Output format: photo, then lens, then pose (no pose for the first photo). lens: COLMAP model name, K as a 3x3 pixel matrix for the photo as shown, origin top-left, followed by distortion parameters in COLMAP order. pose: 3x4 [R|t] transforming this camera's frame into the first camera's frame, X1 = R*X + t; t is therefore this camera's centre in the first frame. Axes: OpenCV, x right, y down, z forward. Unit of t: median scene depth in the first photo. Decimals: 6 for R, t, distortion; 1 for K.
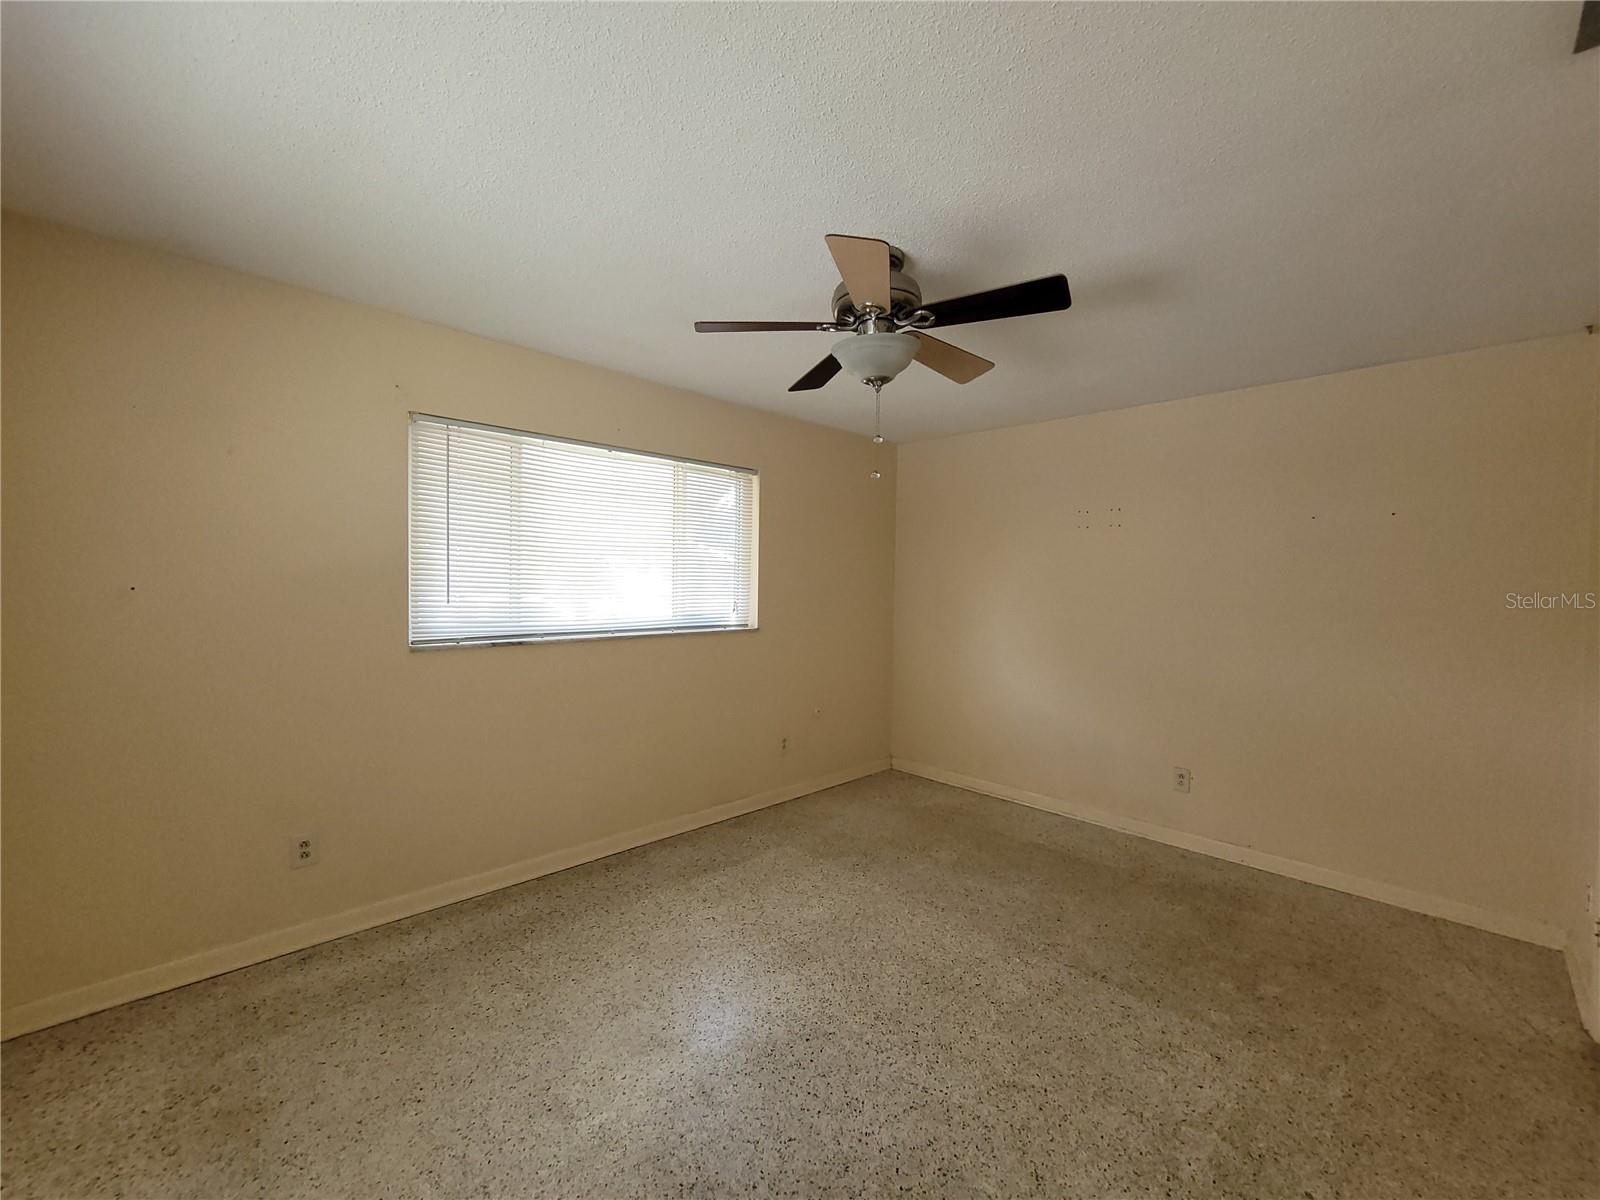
lens RADIAL K [[653.1, 0, 807.0], [0, 653.1, 596.4], [0, 0, 1]] dist [-0.003177, 0.000211]
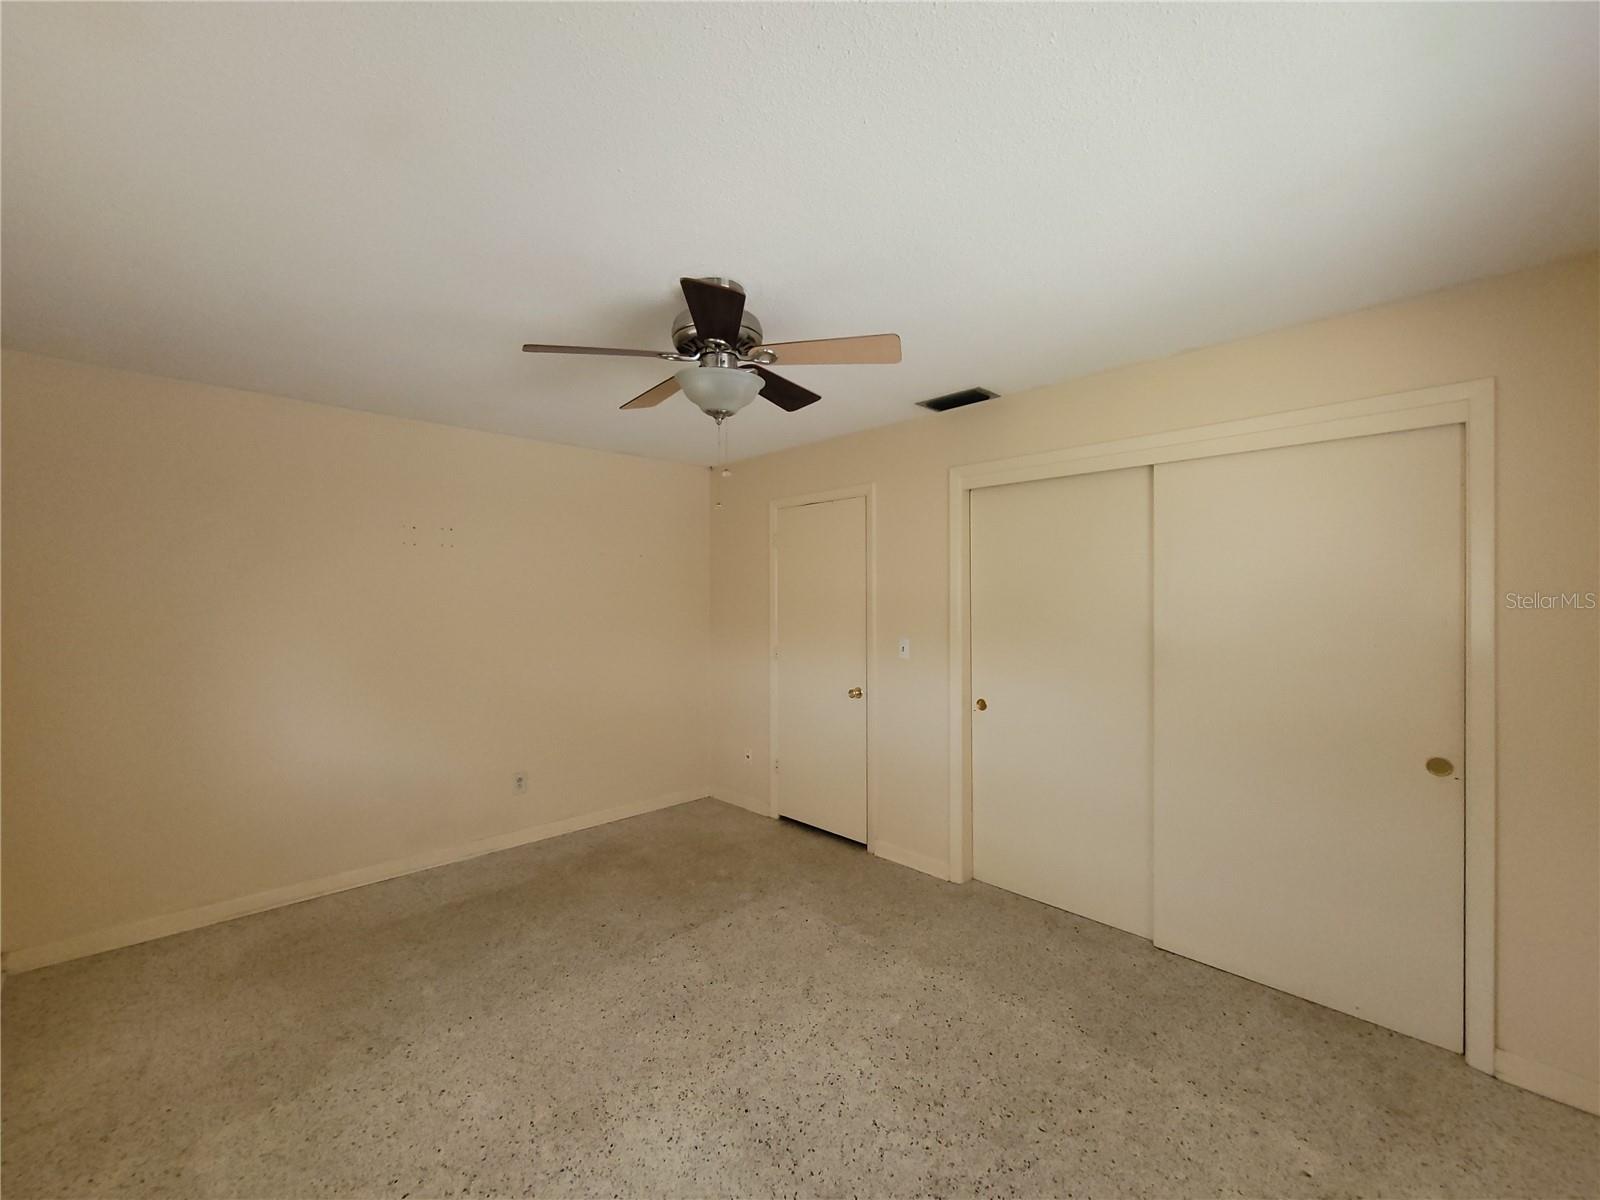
lens RADIAL K [[653.1, 0, 806.9], [0, 653.1, 592.1], [0, 0, 1]] dist [-0.003177, 0.000211]
pose [[0.017655, -0.010073, 0.999793, -0.746256], [0.029984, 0.999505, 0.009541, -0.052003], [-0.999394, 0.029810, 0.017948, 0.712679]]
